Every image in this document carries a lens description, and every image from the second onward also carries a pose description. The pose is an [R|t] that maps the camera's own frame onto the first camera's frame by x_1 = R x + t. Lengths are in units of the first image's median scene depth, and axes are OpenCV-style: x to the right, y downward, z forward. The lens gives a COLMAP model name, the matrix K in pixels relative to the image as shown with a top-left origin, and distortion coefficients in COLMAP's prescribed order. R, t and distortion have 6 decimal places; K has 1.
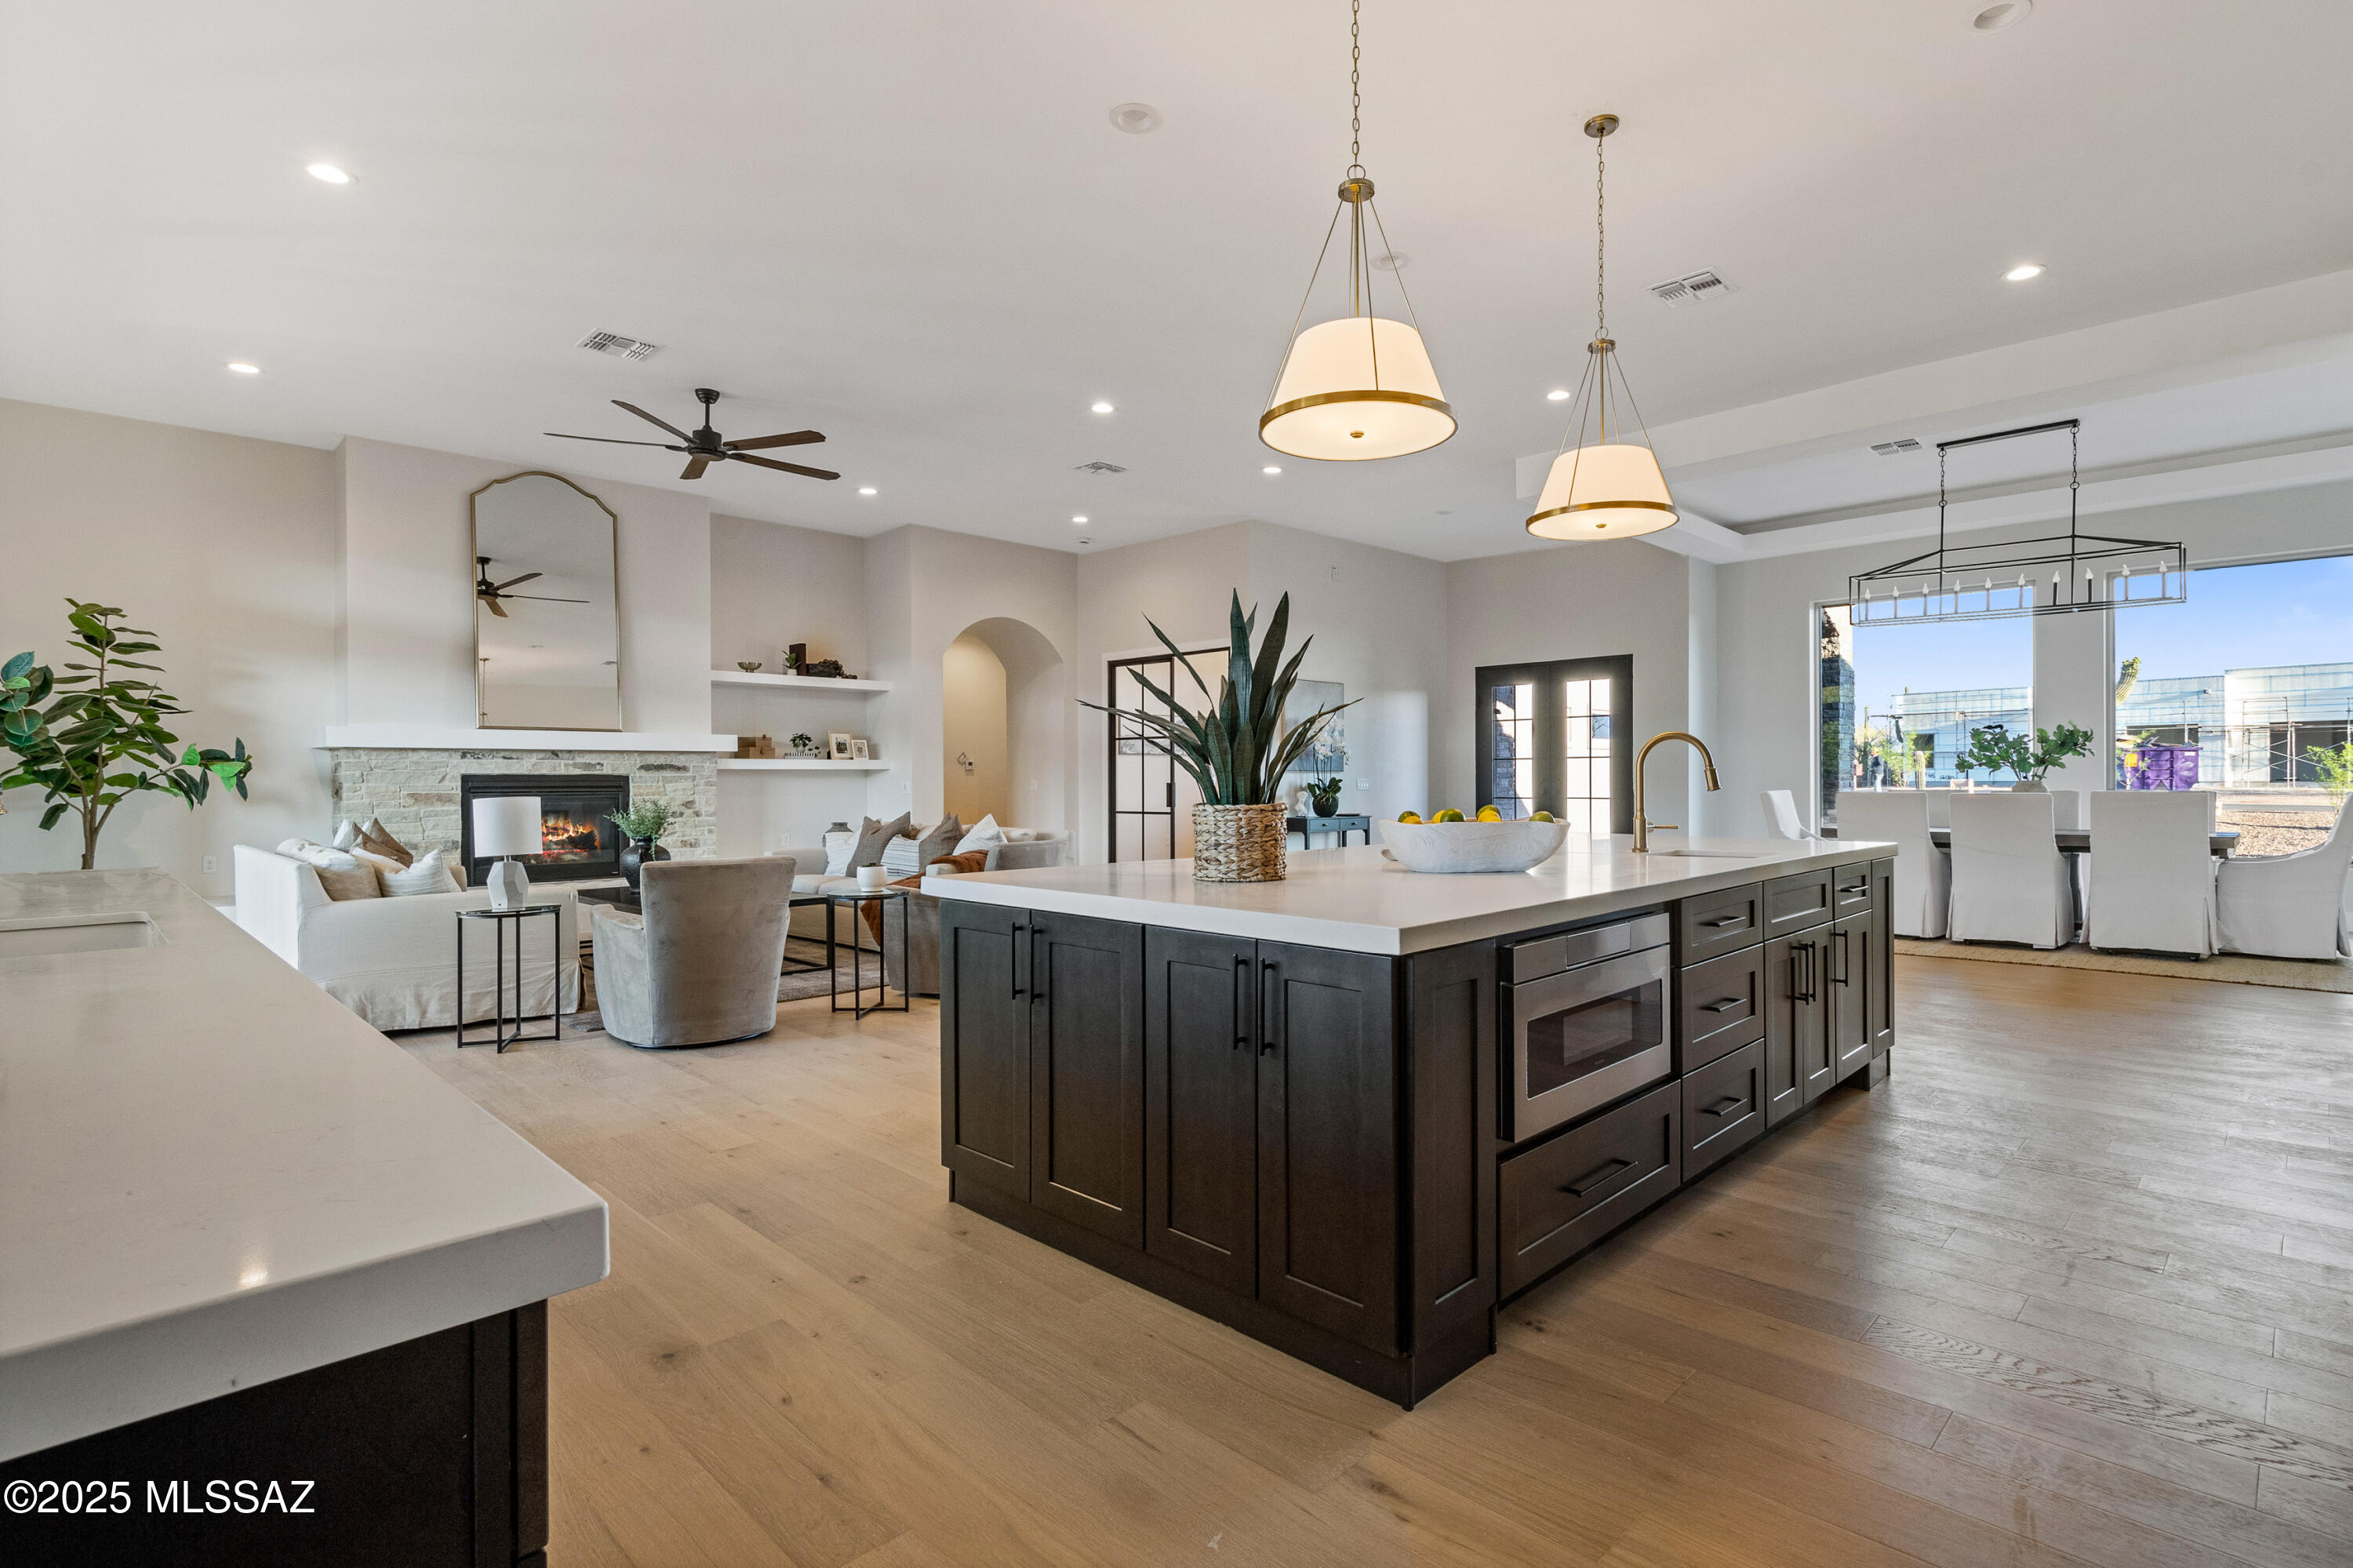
lens RADIAL K [[1126.5, 0, 1178.4], [0, 1126.5, 786.9], [0, 0, 1]] dist [-0.002712, -0.001289]
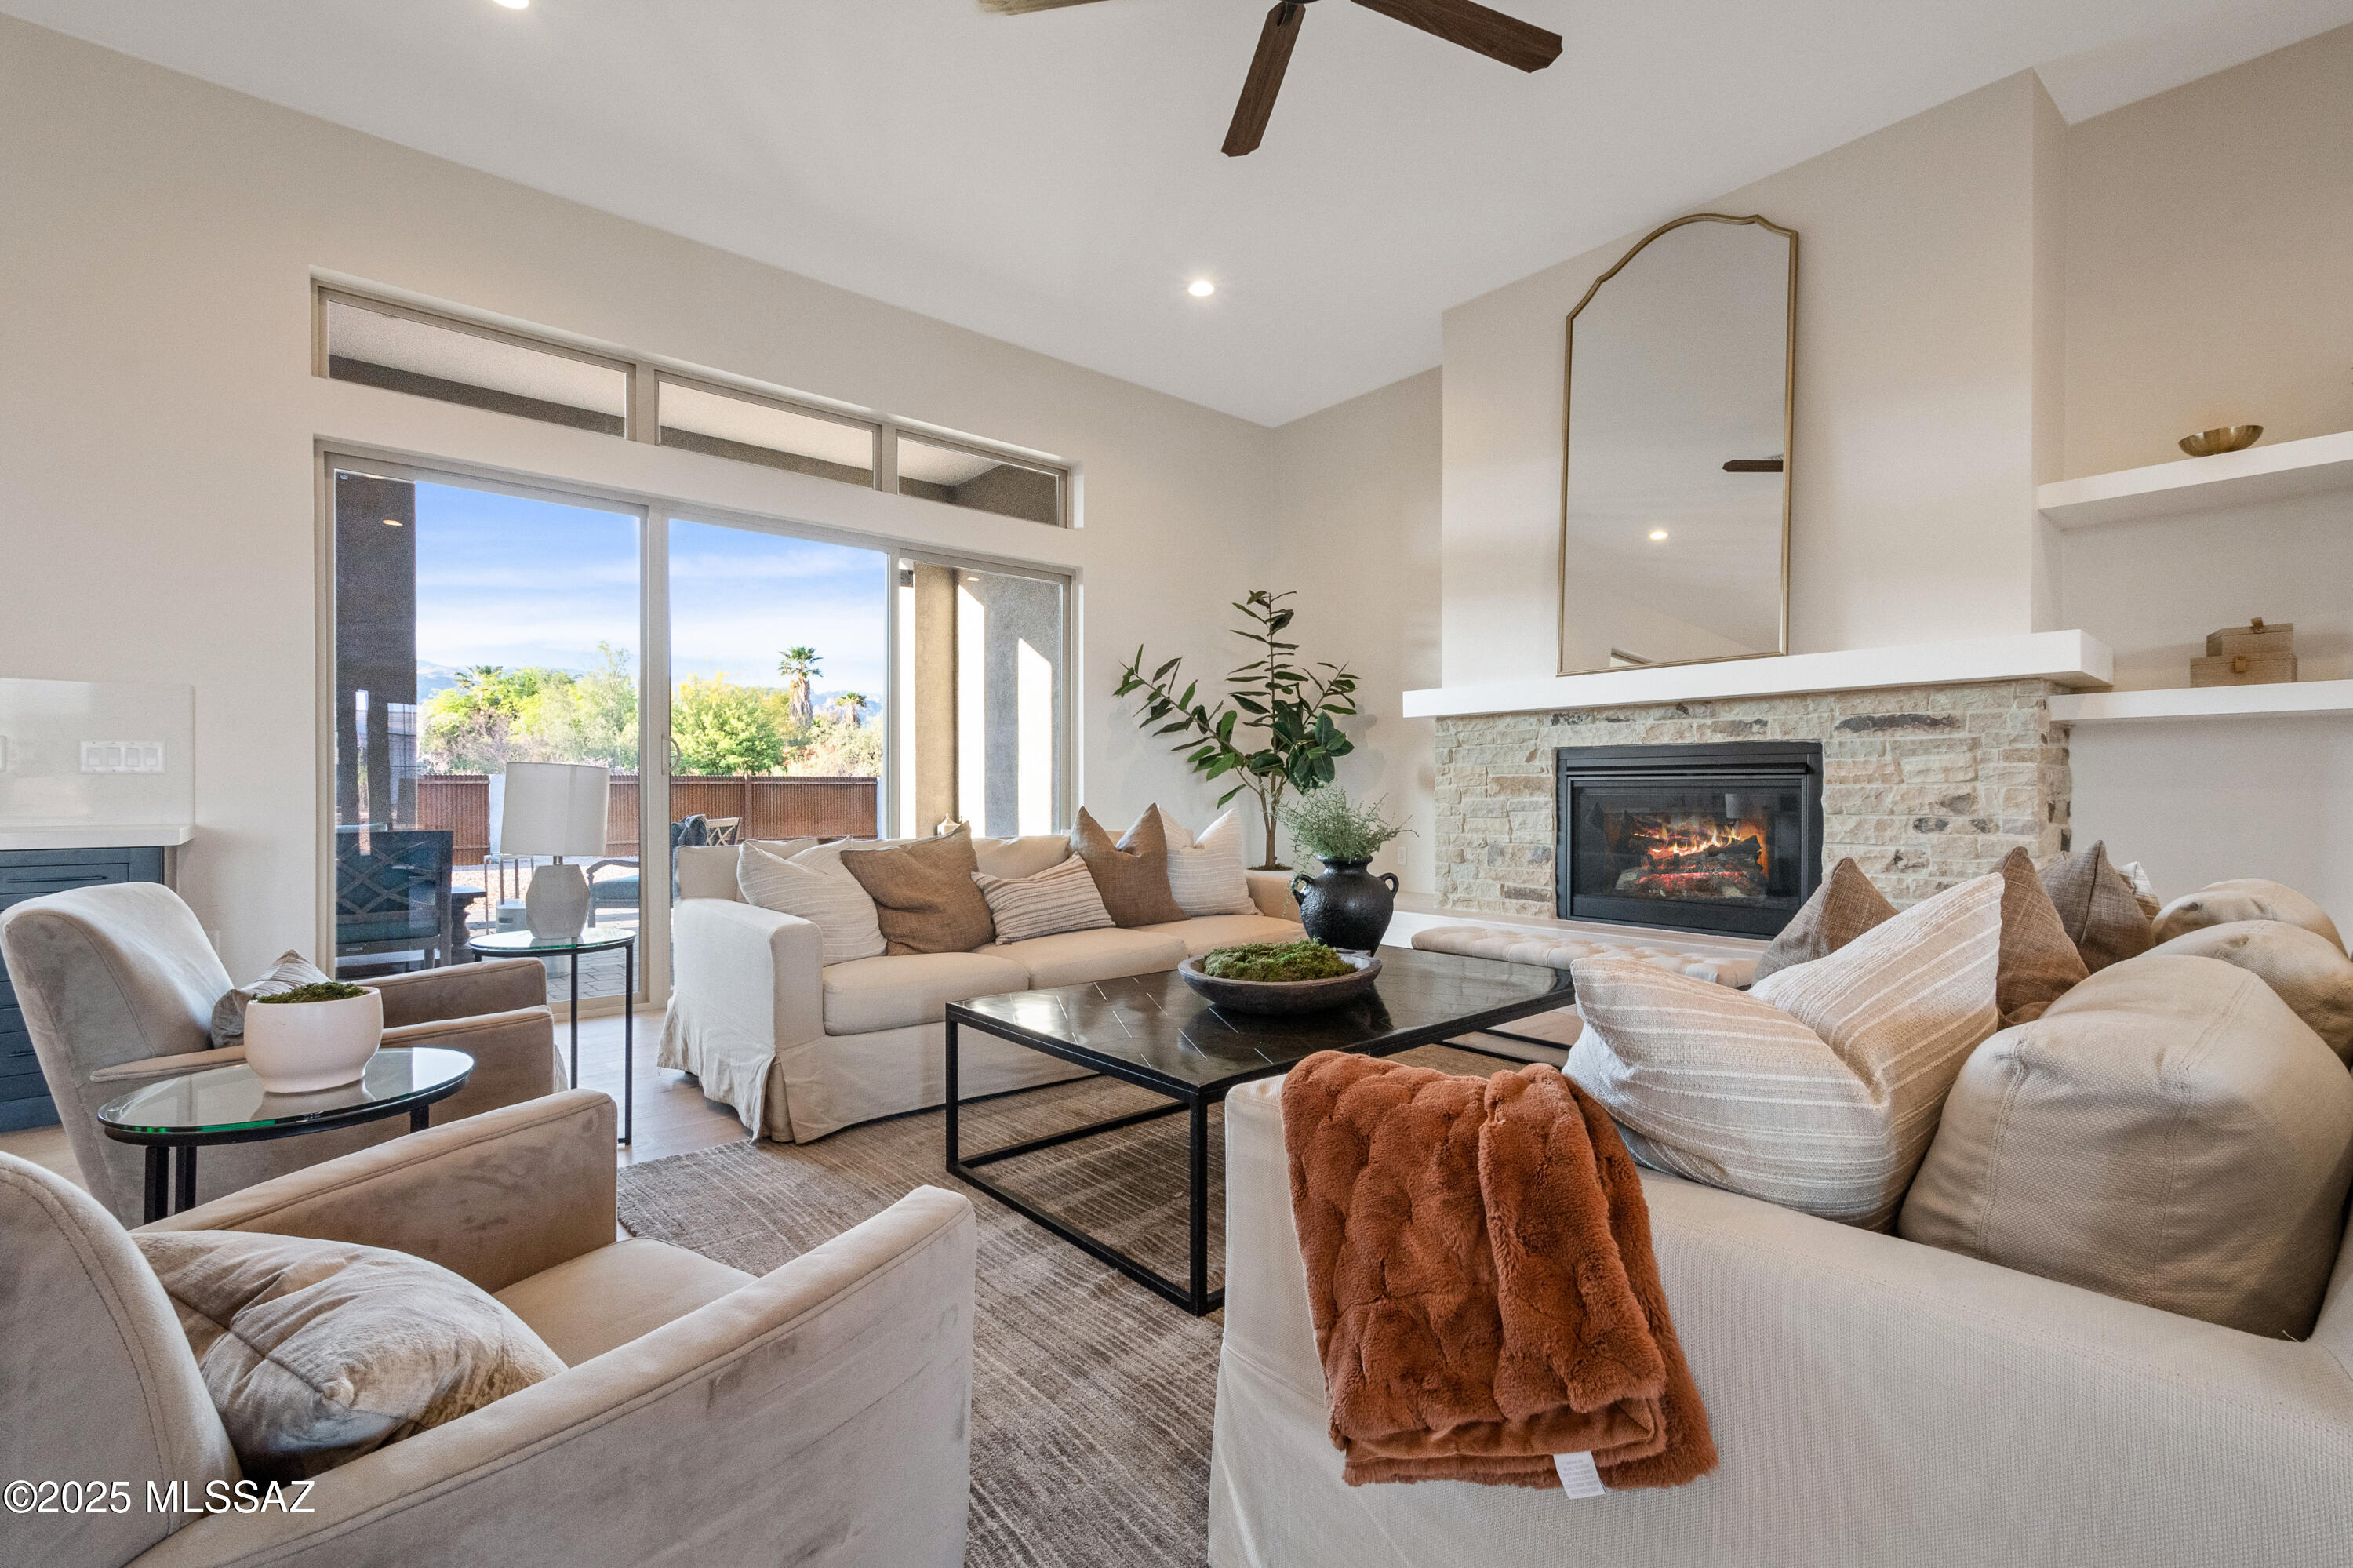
lens RADIAL K [[1038.6, 0, 1204.9], [0, 1038.6, 788.4], [0, 0, 1]] dist [0.005435, 0.001064]
pose [[-0.036176, 0.005260, -0.999332, -0.018029], [-0.005310, 0.999971, 0.005456, 0.009008], [0.999331, 0.005504, -0.036147, 0.720373]]
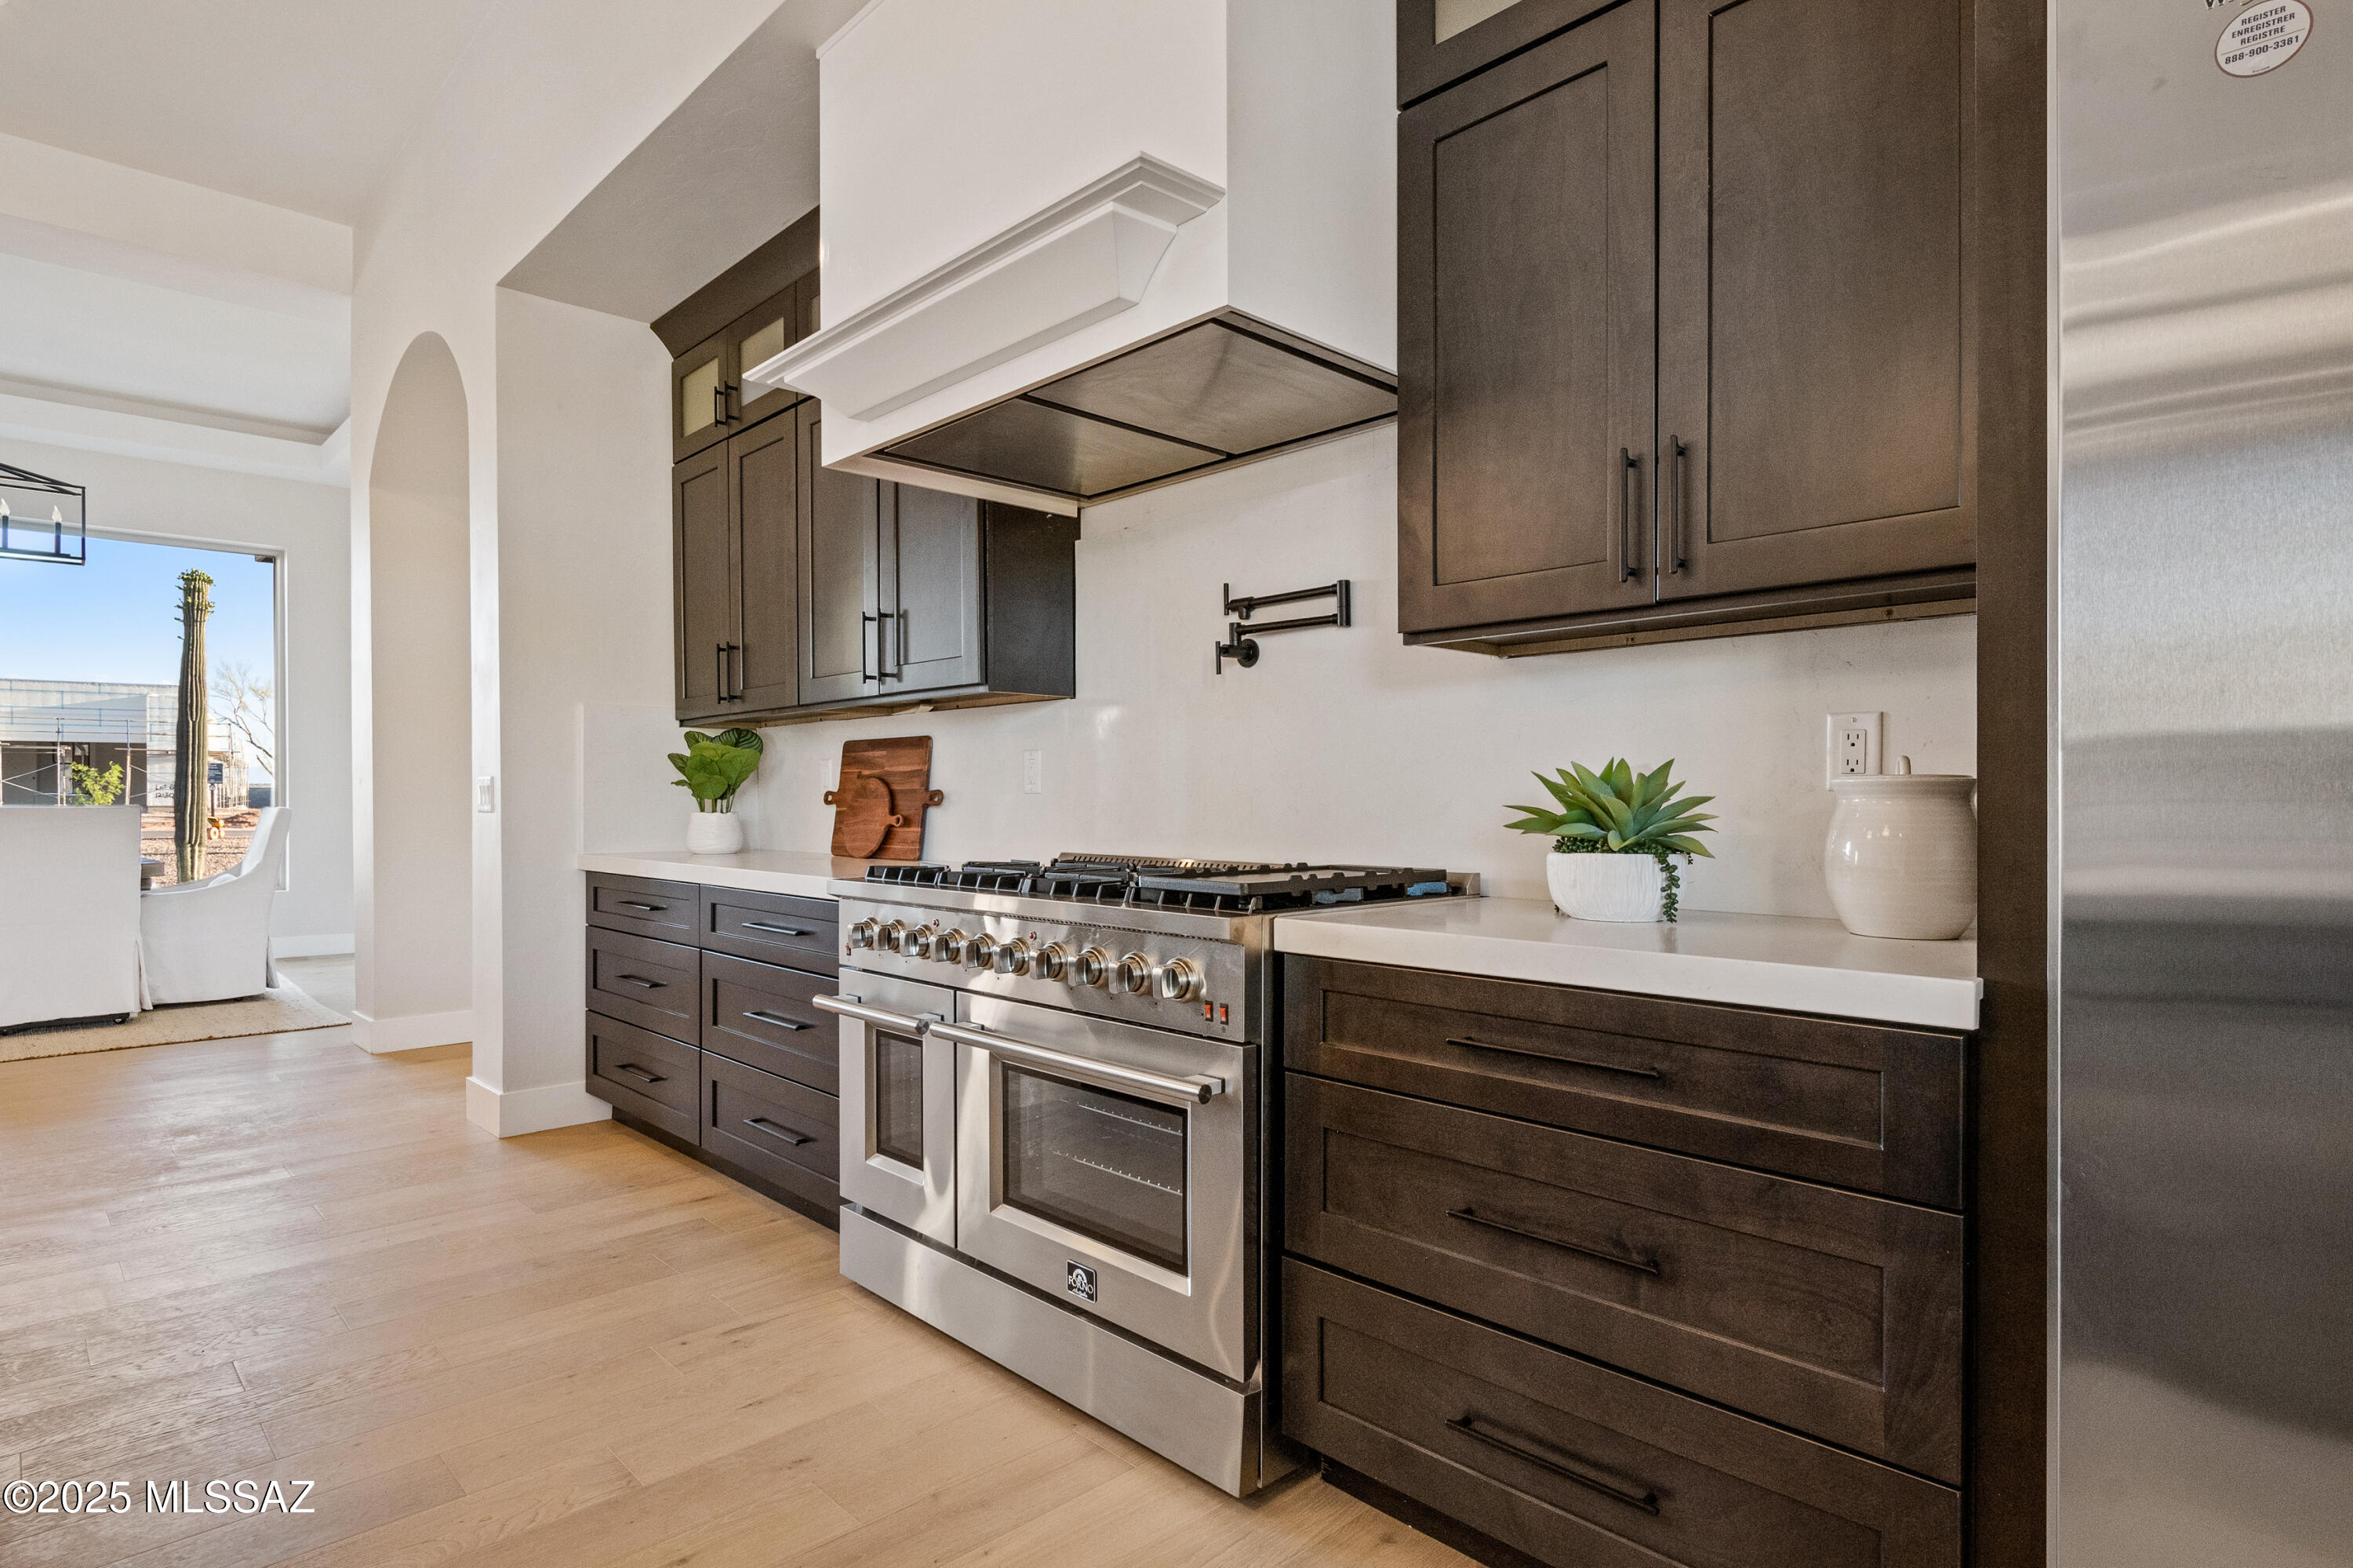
lens RADIAL K [[1166.6, 0, 1220.3], [0, 1166.6, 830.7], [0, 0, 1]] dist [0.002289, -0.001032]
pose [[-0.044711, -0.016225, 0.998868, 0.039821], [0.003372, 0.999860, 0.016392, 0.006483], [-0.998994, 0.004101, -0.044650, 0.187991]]
